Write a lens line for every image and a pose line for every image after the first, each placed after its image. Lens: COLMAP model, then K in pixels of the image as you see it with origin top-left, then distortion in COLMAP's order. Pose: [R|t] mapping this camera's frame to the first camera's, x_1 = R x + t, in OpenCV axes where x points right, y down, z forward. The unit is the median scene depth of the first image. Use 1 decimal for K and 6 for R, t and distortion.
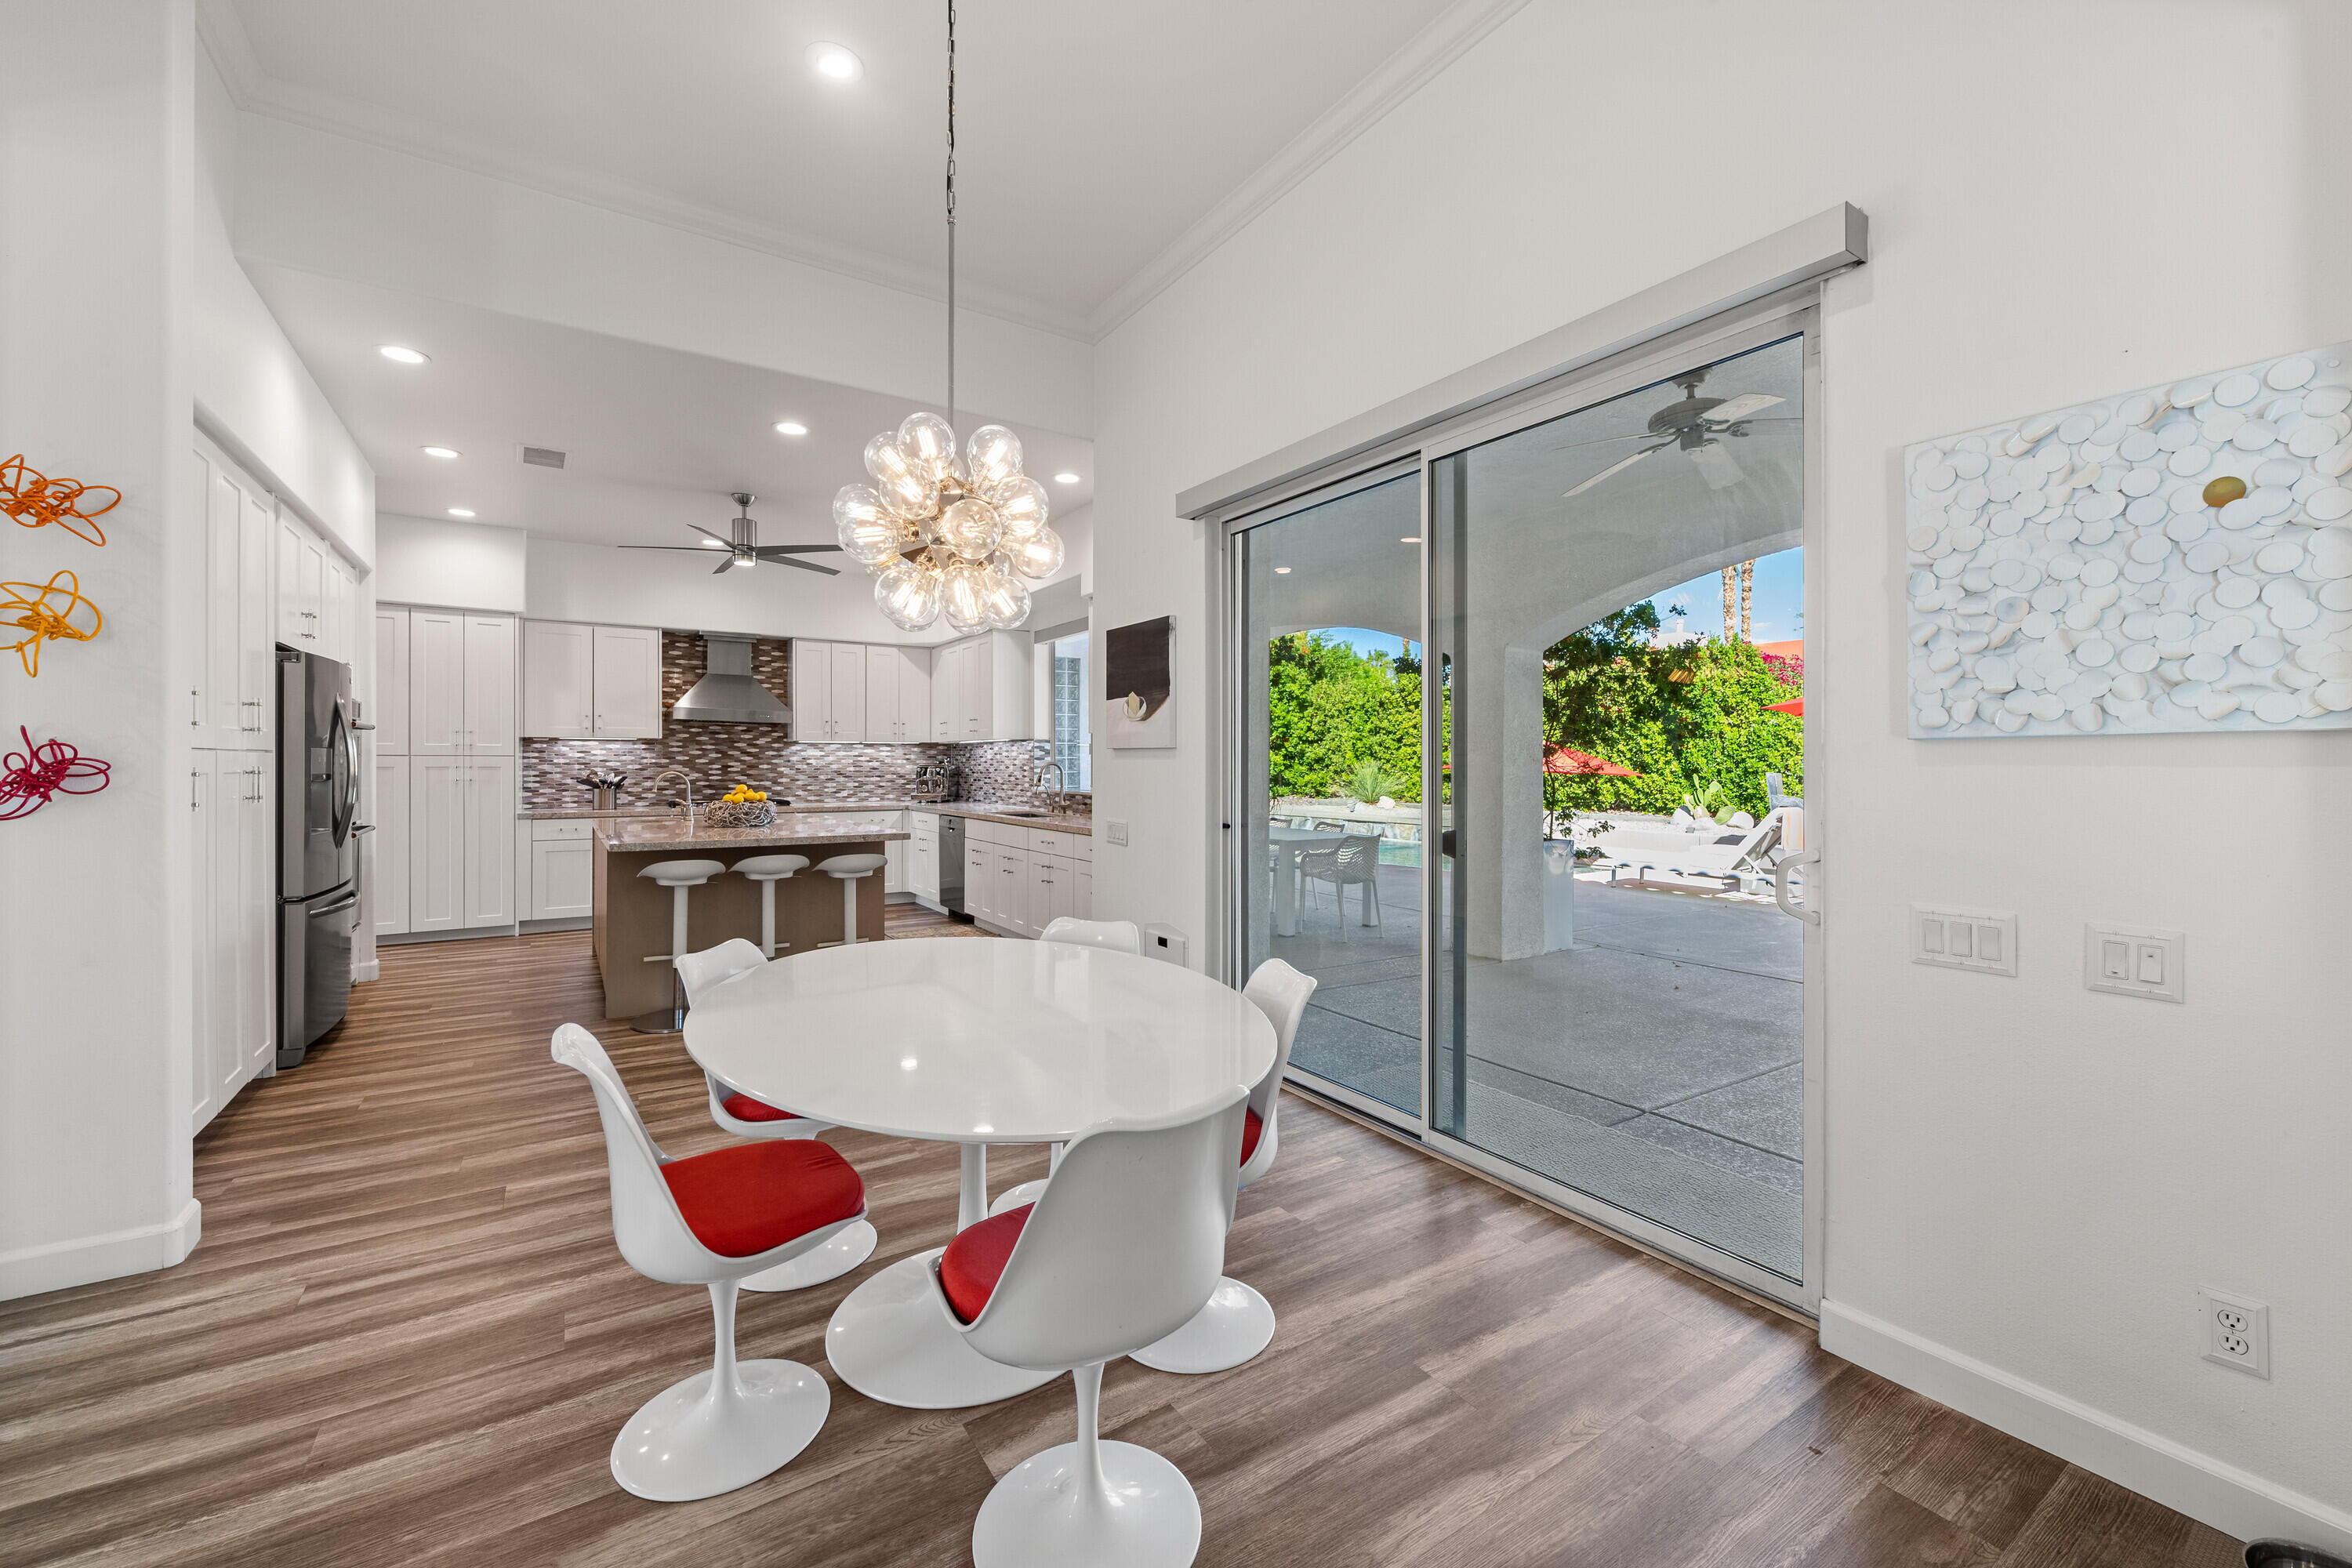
lens RADIAL K [[931.9, 0, 1182.5], [0, 931.9, 769.8], [0, 0, 1]] dist [0.001211, 0.000080]
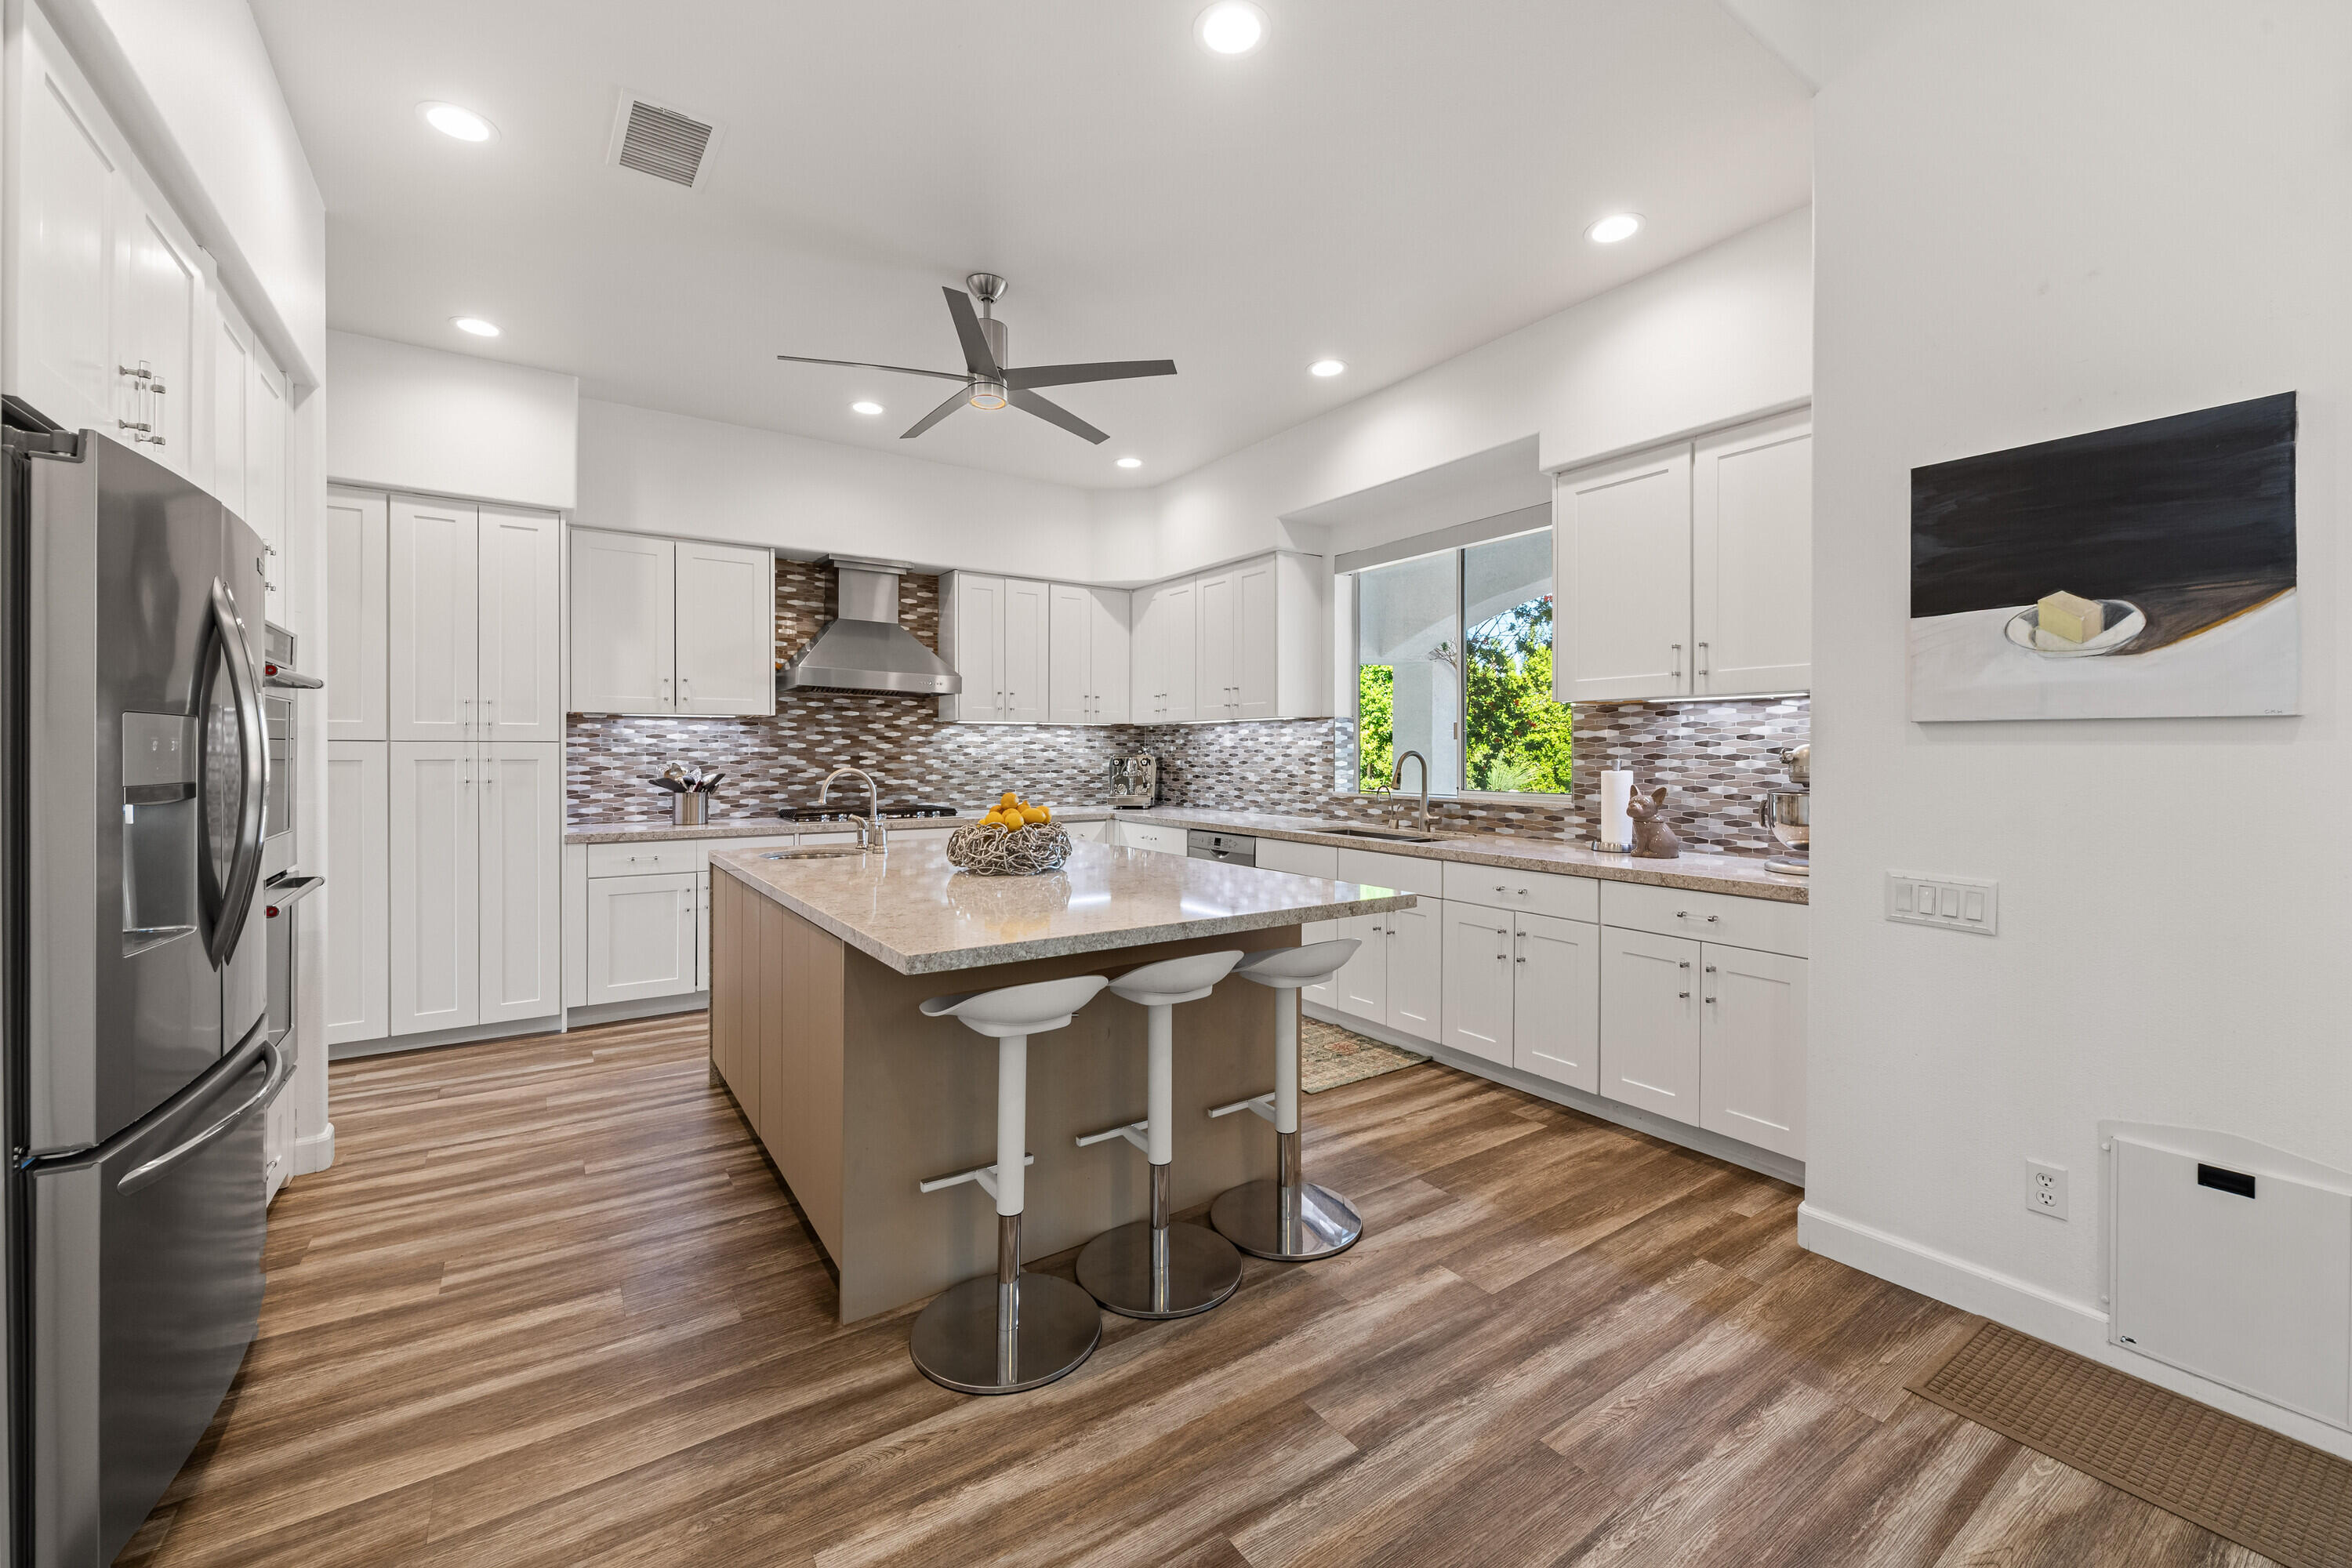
lens RADIAL K [[937.0, 0, 1181.7], [0, 937.0, 759.3], [0, 0, 1]] dist [0.000545, -0.000176]
pose [[0.999896, -0.000651, 0.014398, -0.285956], [0.000635, 0.999999, 0.001134, -0.003489], [-0.014398, -0.001125, 0.999896, 0.340542]]
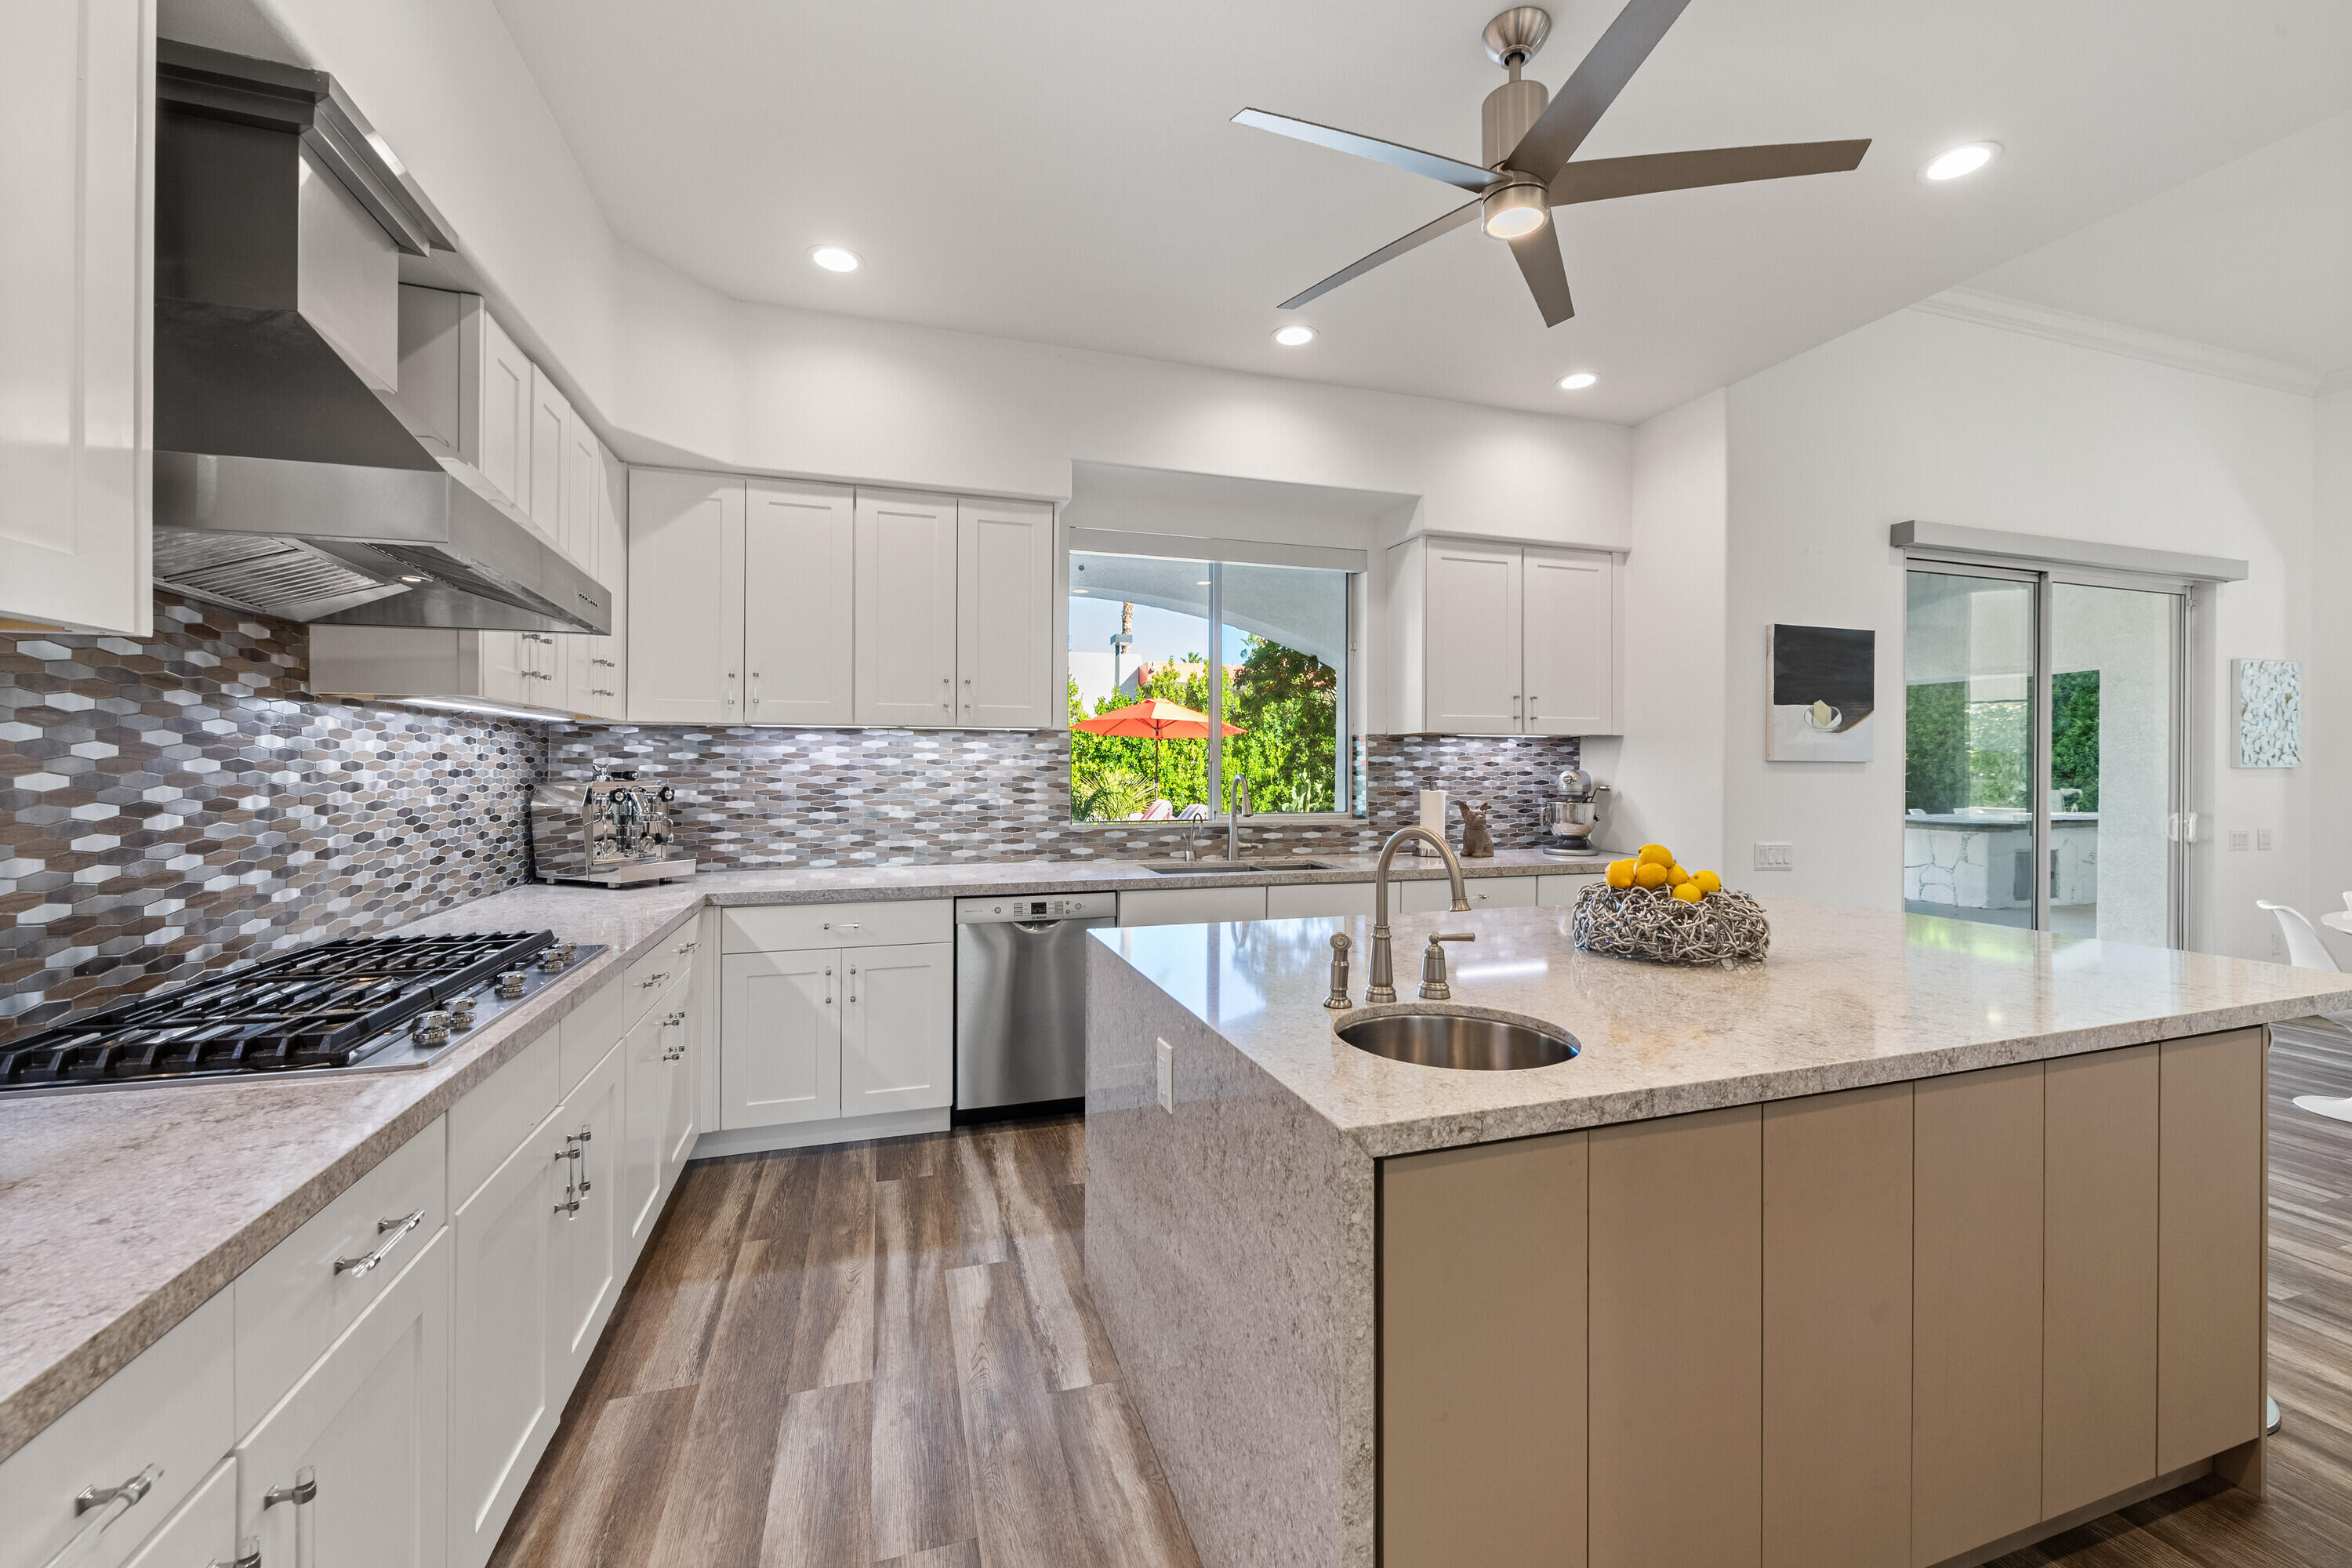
lens RADIAL K [[937.0, 0, 1181.7], [0, 937.0, 759.3], [0, 0, 1]] dist [0.000545, -0.000176]
pose [[0.274975, 0.006119, 0.961432, -0.668576], [0.003494, 0.999967, -0.007363, -0.012673], [-0.961445, 0.005384, 0.274944, 0.813865]]
